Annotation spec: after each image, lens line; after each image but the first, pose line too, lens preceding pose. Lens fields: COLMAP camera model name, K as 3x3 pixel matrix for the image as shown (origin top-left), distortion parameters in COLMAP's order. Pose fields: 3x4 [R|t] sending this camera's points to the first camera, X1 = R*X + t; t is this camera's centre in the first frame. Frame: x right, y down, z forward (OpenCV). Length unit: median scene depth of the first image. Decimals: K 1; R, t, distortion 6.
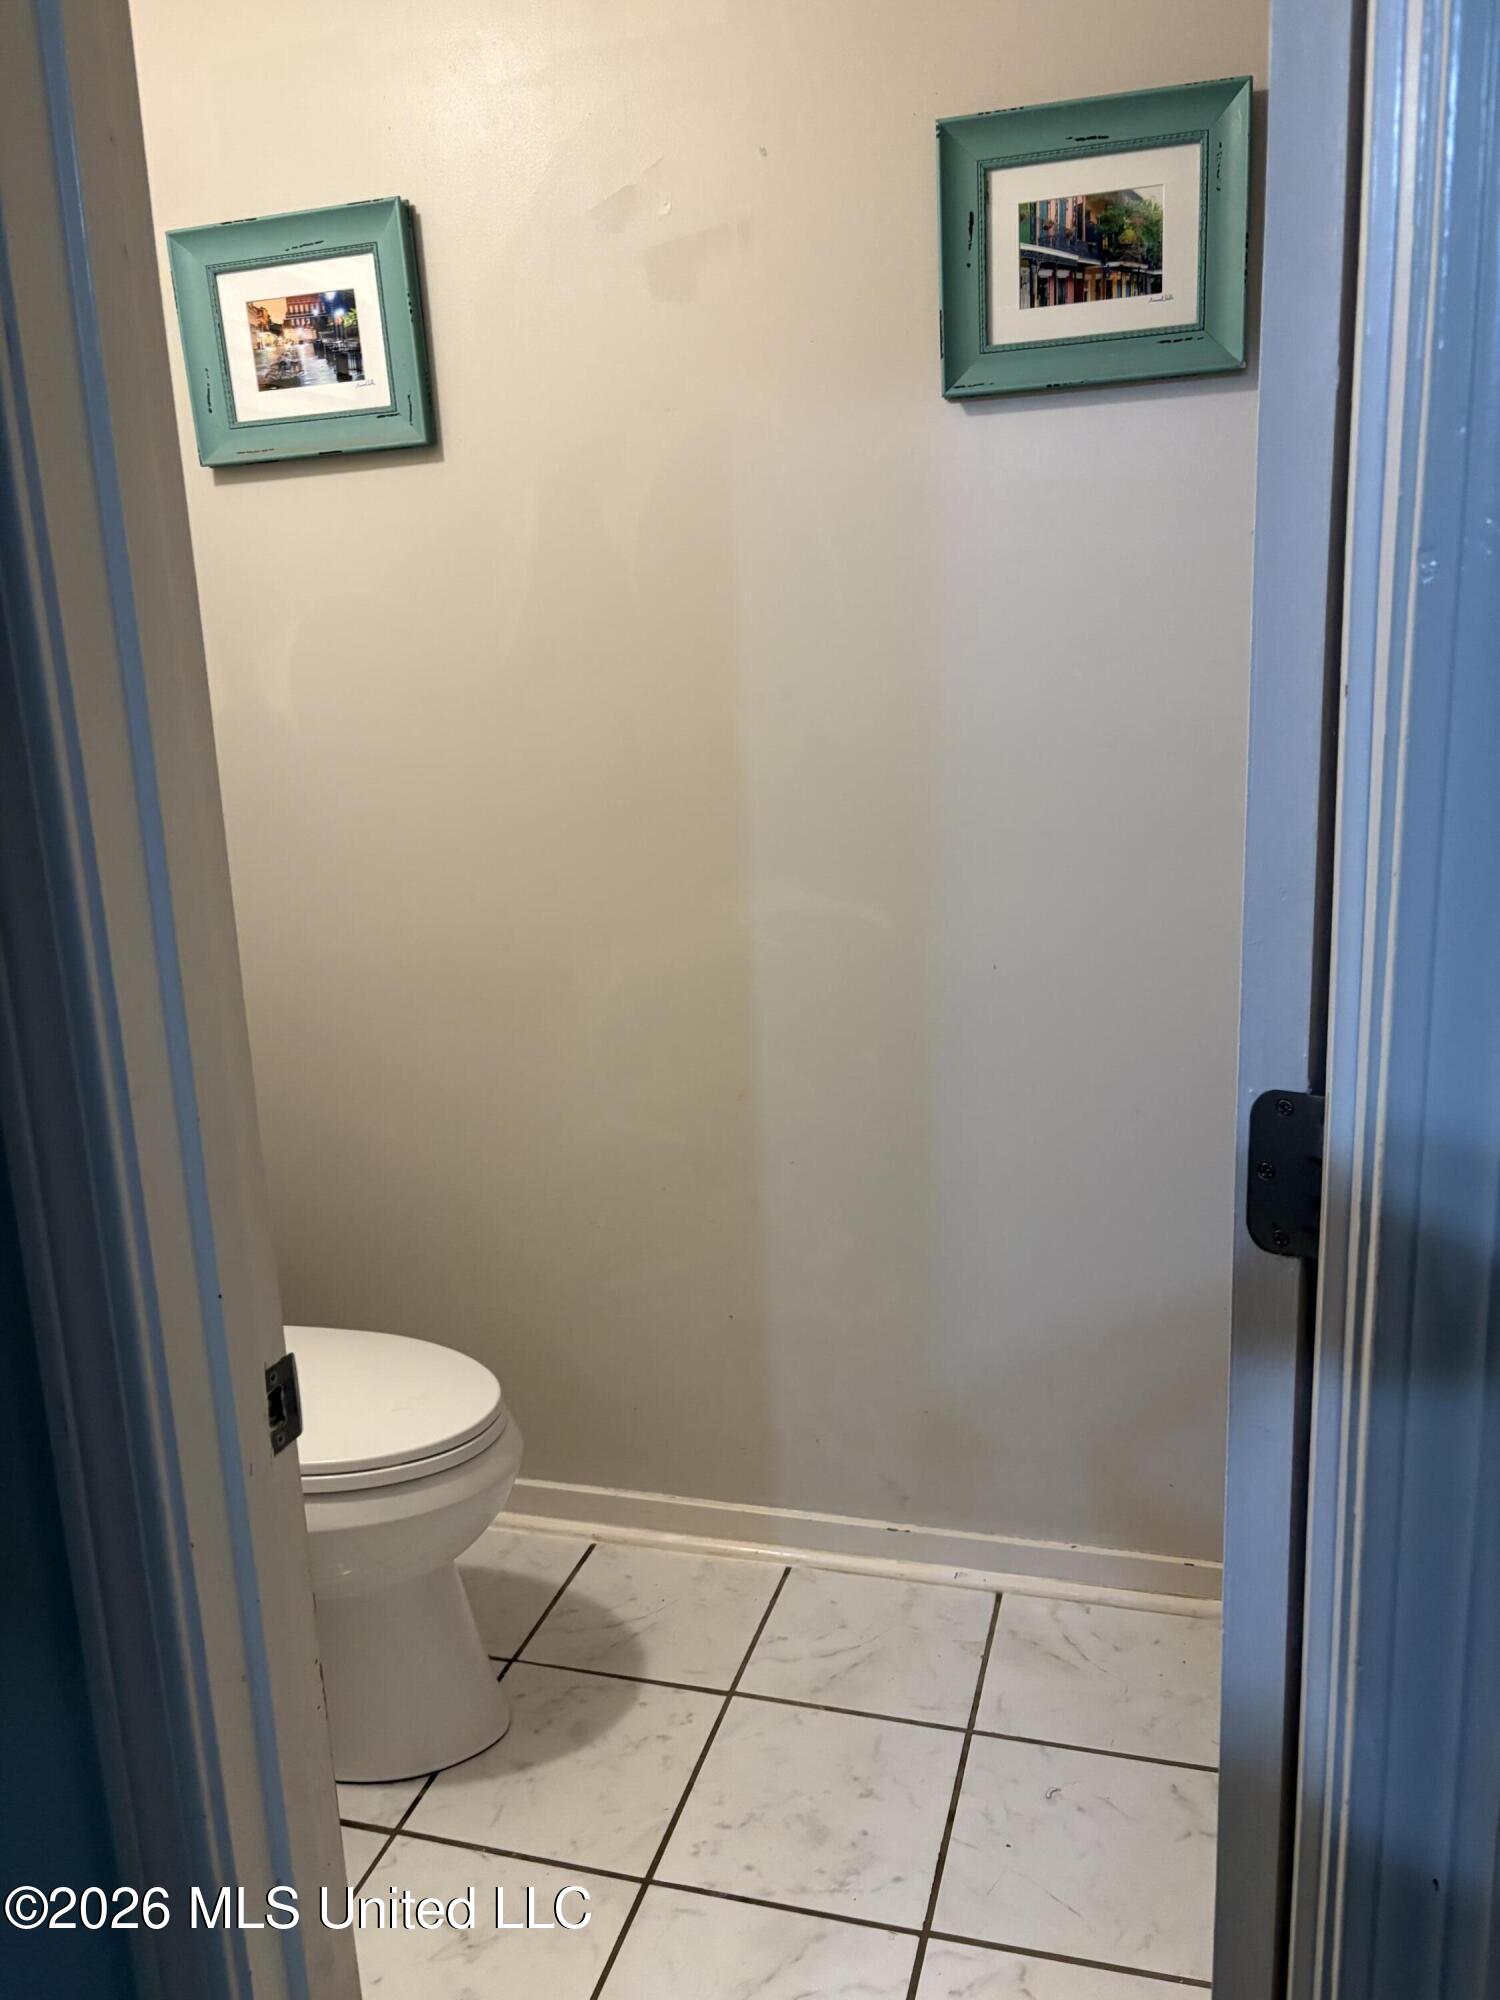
lens RADIAL K [[1511.4, 0, 756.9], [0, 1511.4, 1004.7], [0, 0, 1]] dist [0.050781, -0.057142]
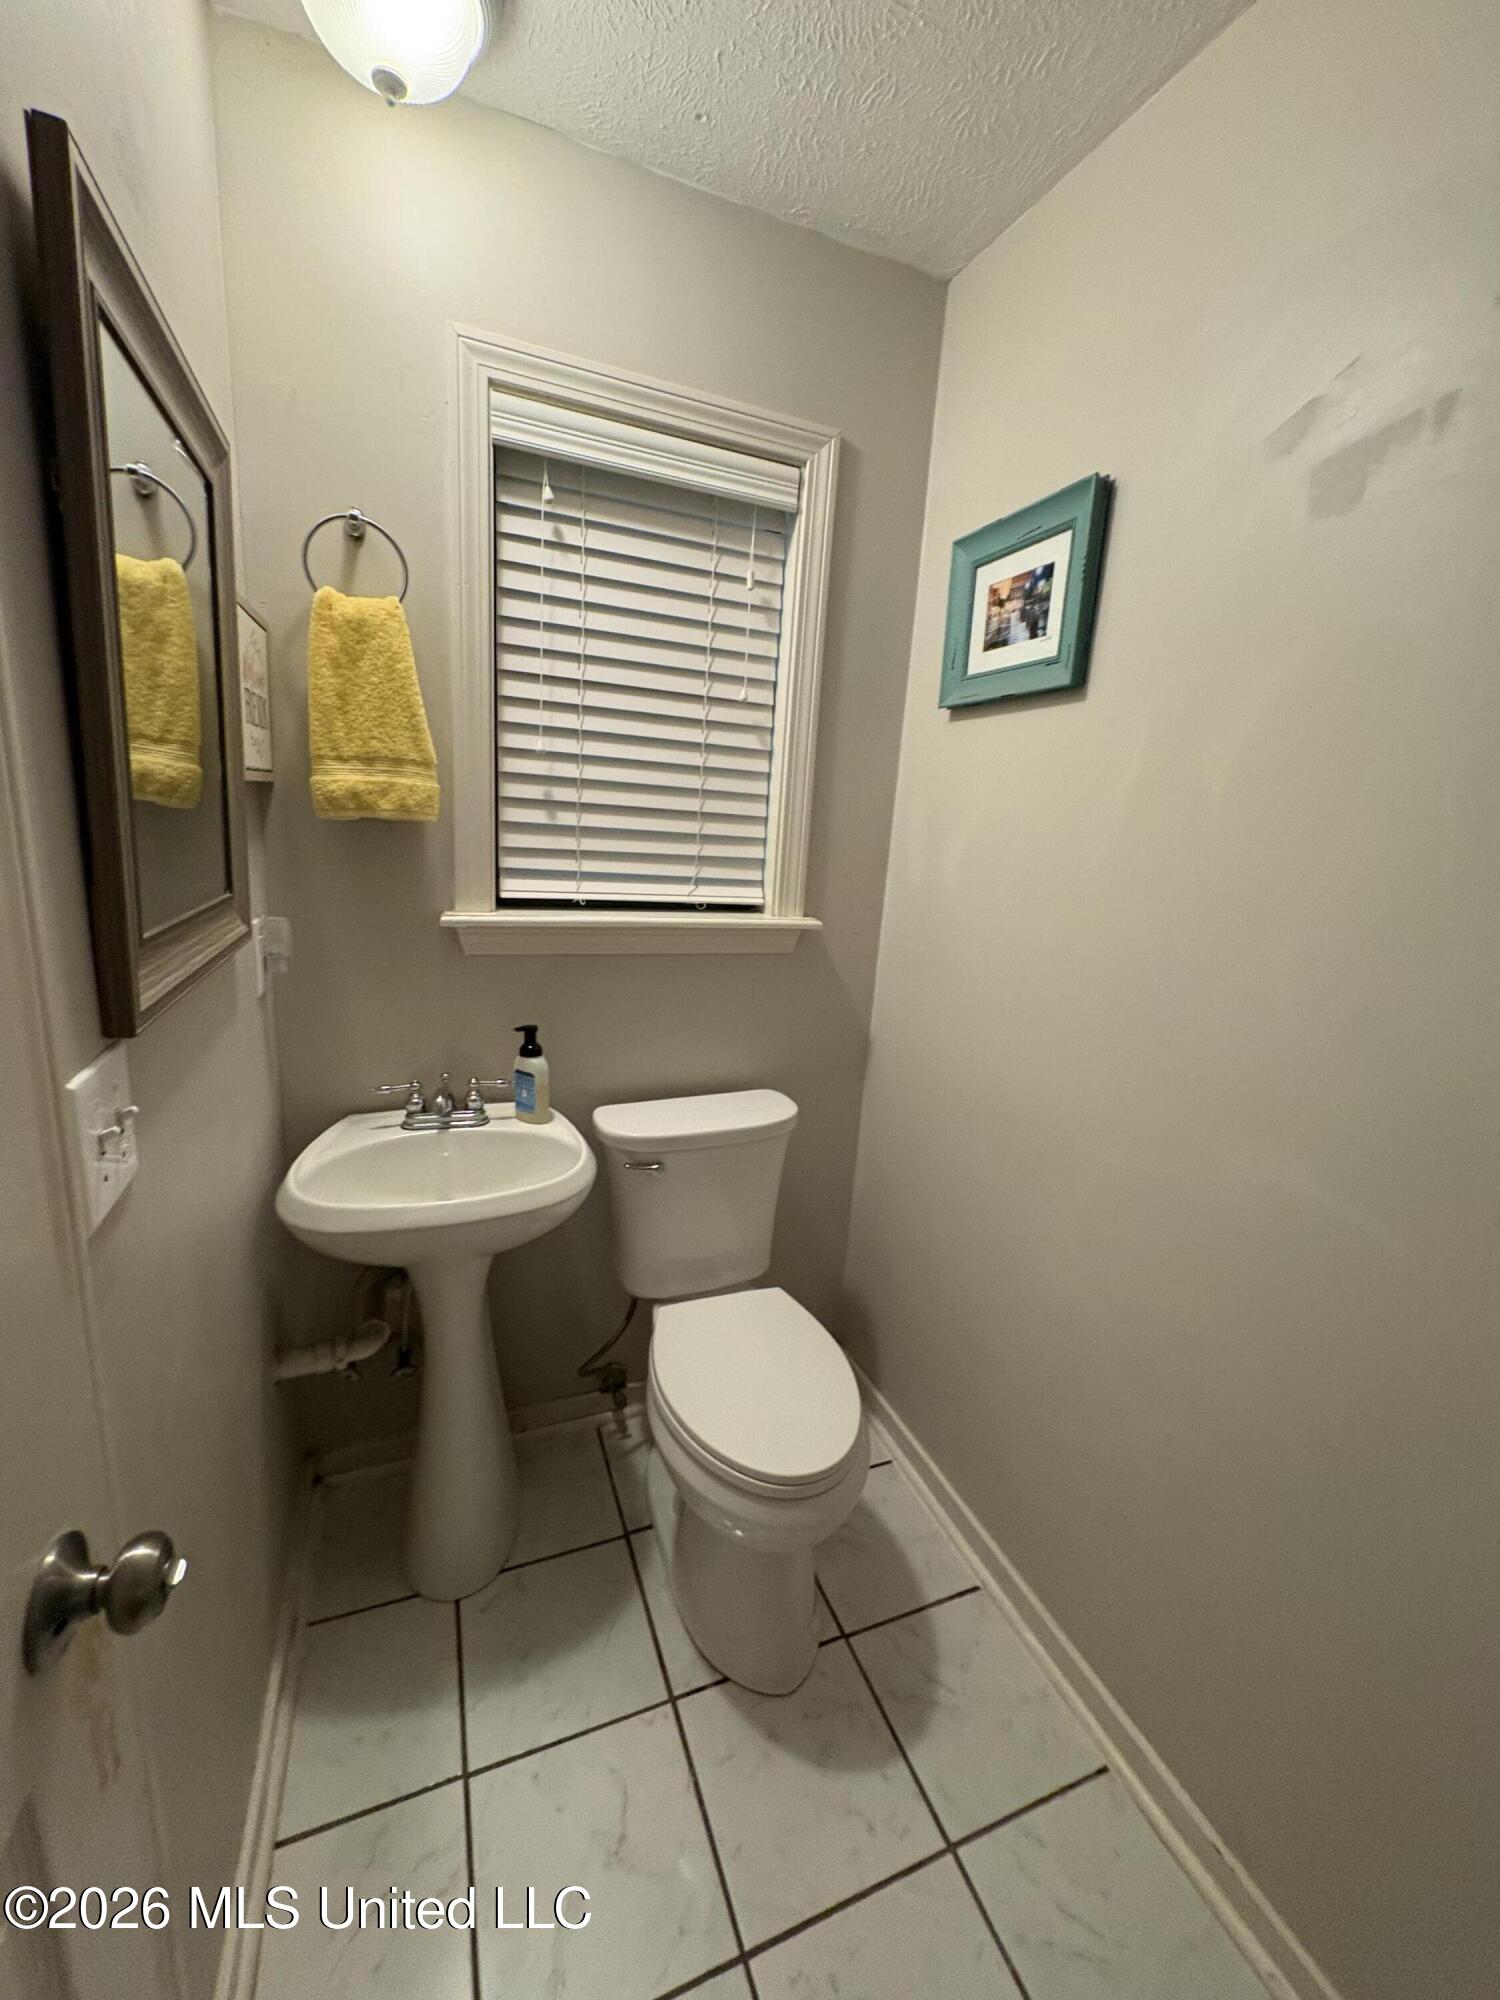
lens RADIAL K [[798.3, 0, 750.3], [0, 798.3, 997.1], [0, 0, 1]] dist [0.000148, 0.000470]
pose [[0.613495, 0.259092, -0.745986, 0.153152], [-0.266149, 0.957217, 0.113577, -0.139459], [0.743498, 0.128865, 0.656205, 0.434975]]
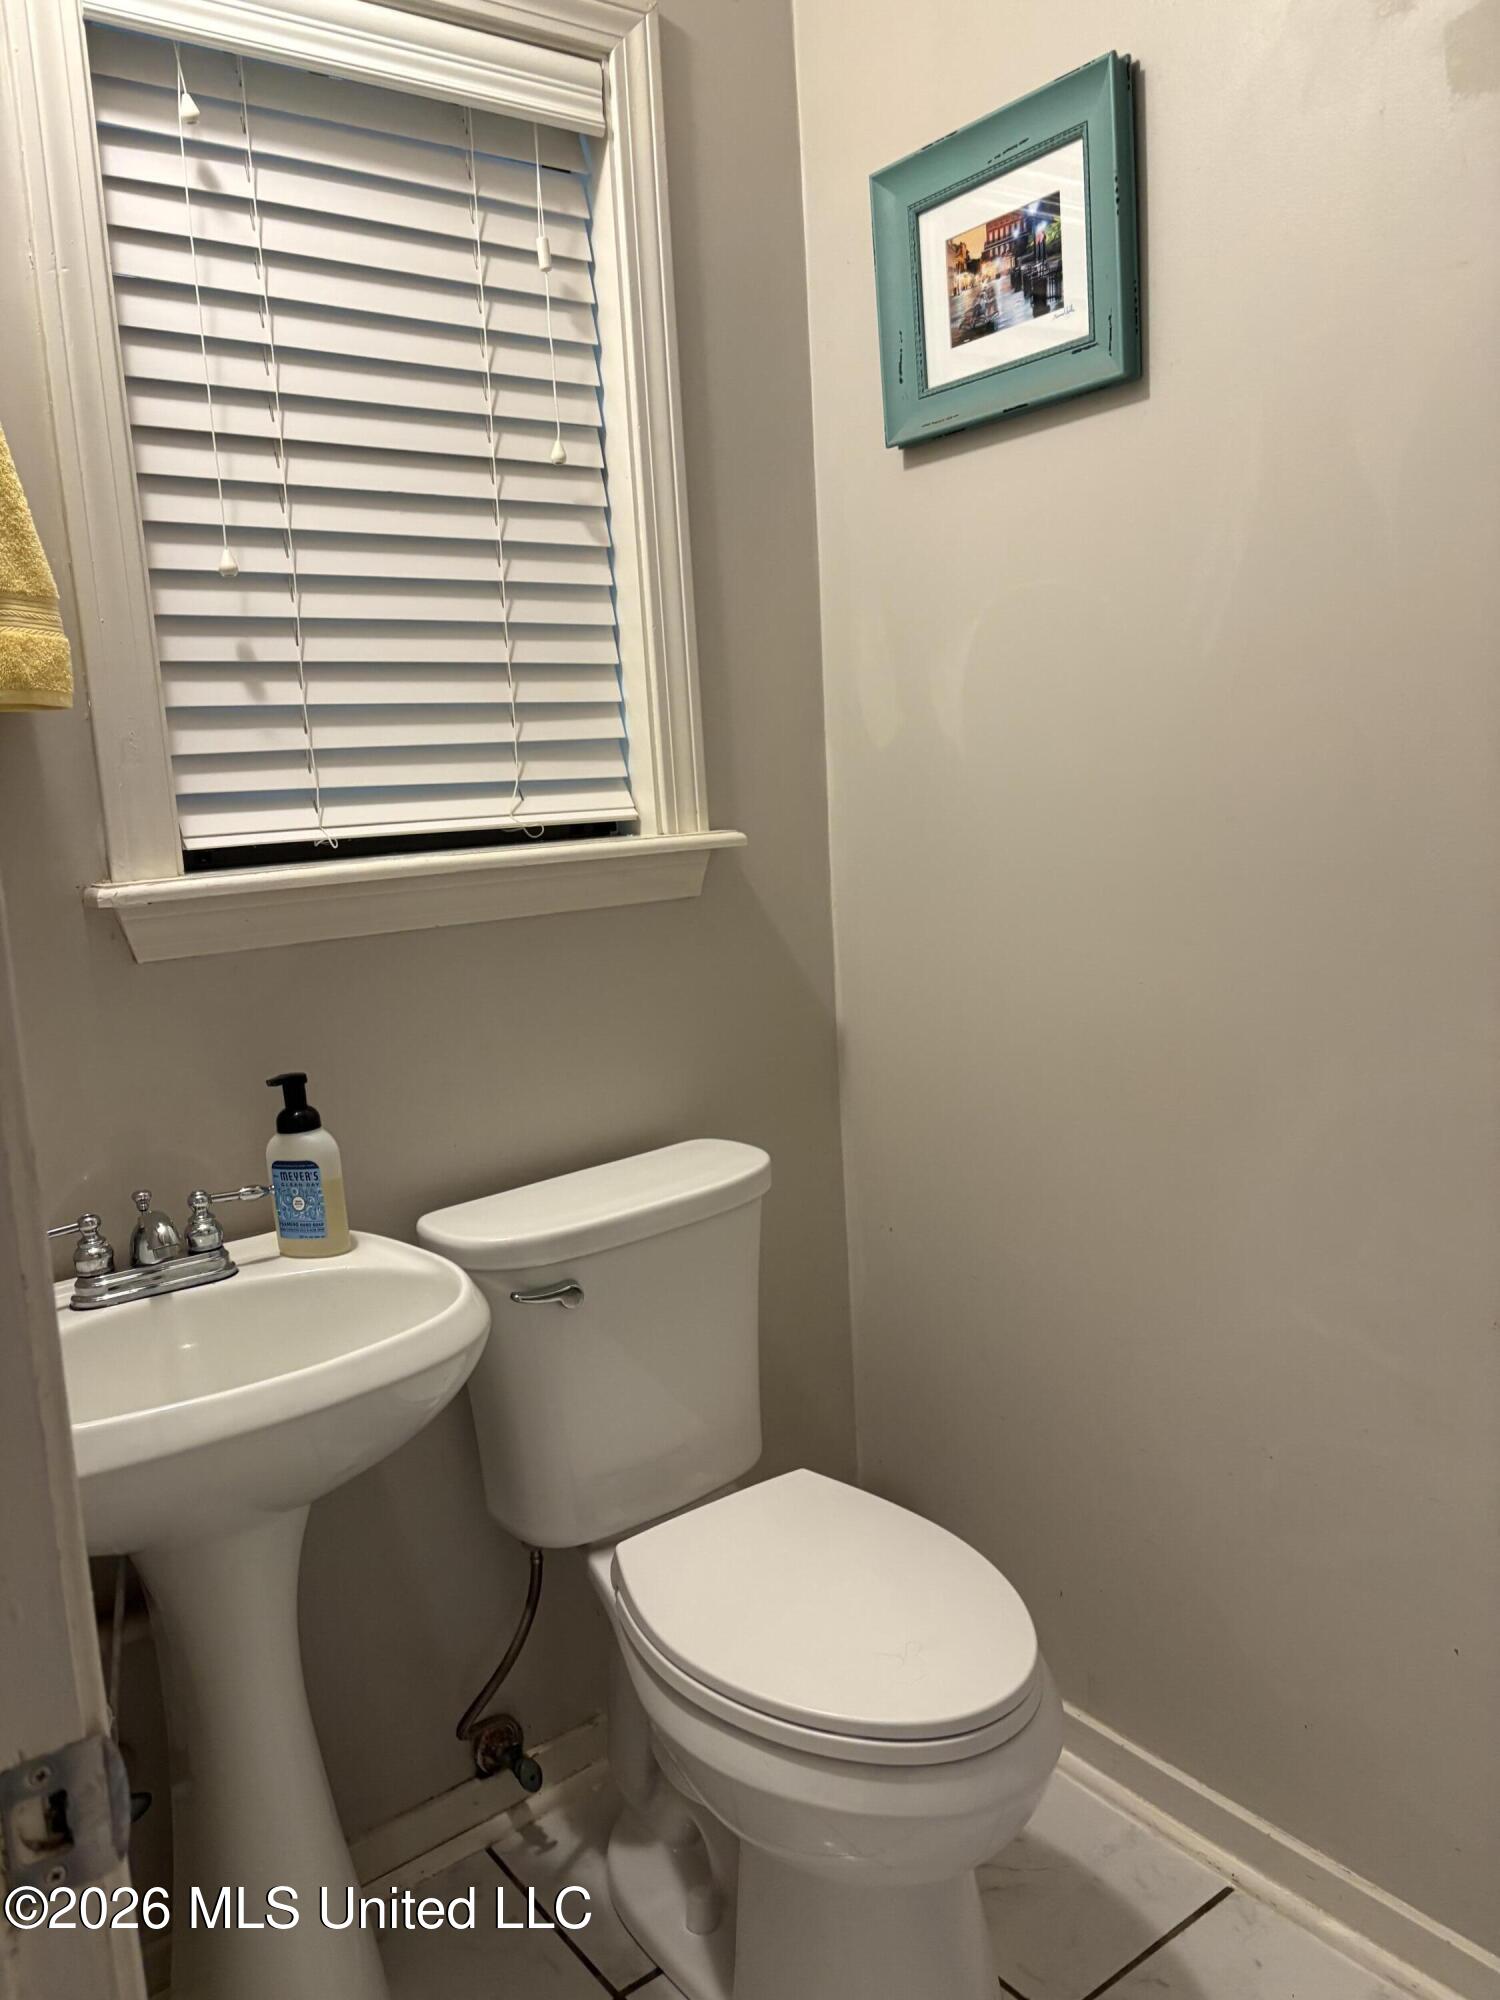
lens RADIAL K [[1511.4, 0, 756.9], [0, 1511.4, 1004.7], [0, 0, 1]] dist [0.050781, -0.057142]
pose [[0.807338, 0.095667, -0.582282, 0.104050], [-0.112702, 0.993604, 0.006984, -0.043635], [0.579226, 0.059986, 0.812957, 0.296165]]
